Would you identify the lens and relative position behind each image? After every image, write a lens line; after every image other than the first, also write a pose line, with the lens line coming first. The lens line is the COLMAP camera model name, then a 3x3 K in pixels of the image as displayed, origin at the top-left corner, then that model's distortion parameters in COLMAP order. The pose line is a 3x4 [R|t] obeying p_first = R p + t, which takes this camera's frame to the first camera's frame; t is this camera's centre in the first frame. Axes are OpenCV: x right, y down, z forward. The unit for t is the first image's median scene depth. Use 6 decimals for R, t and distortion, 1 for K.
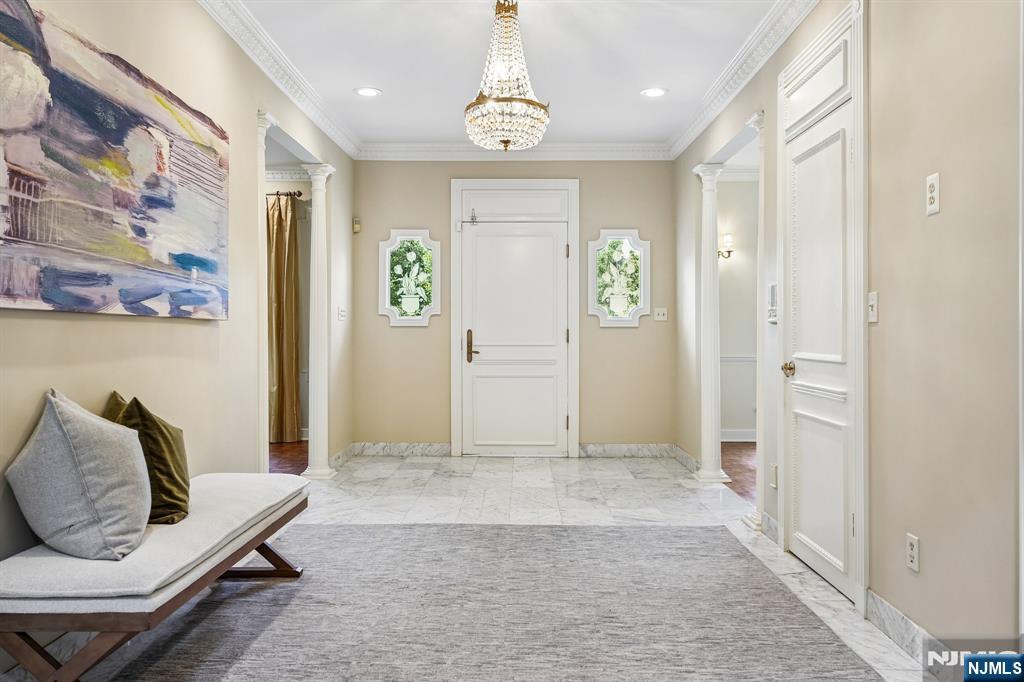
lens RADIAL K [[678.8, 0, 512.7], [0, 678.8, 337.4], [0, 0, 1]] dist [-0.000010, -0.000004]
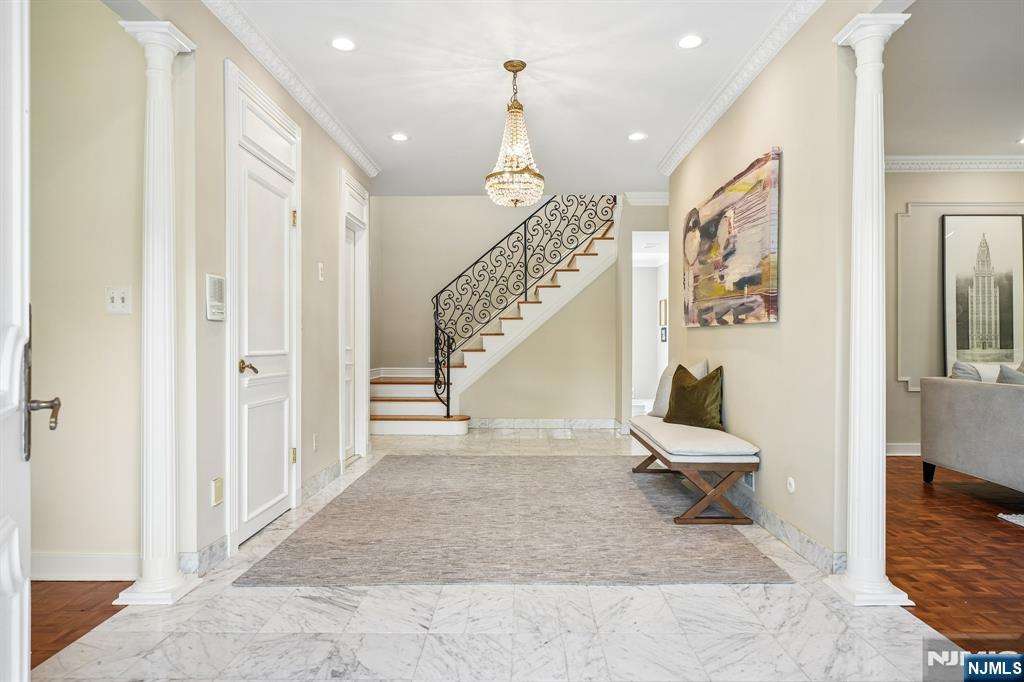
lens RADIAL K [[588.7, 0, 520.2], [0, 588.7, 343.2], [0, 0, 1]] dist [-0.002742, -0.000011]
pose [[-0.999968, -0.001211, -0.007934, -0.009425], [-0.001291, 0.999948, 0.010132, -0.000218], [0.007922, 0.010142, -0.999917, 2.104797]]
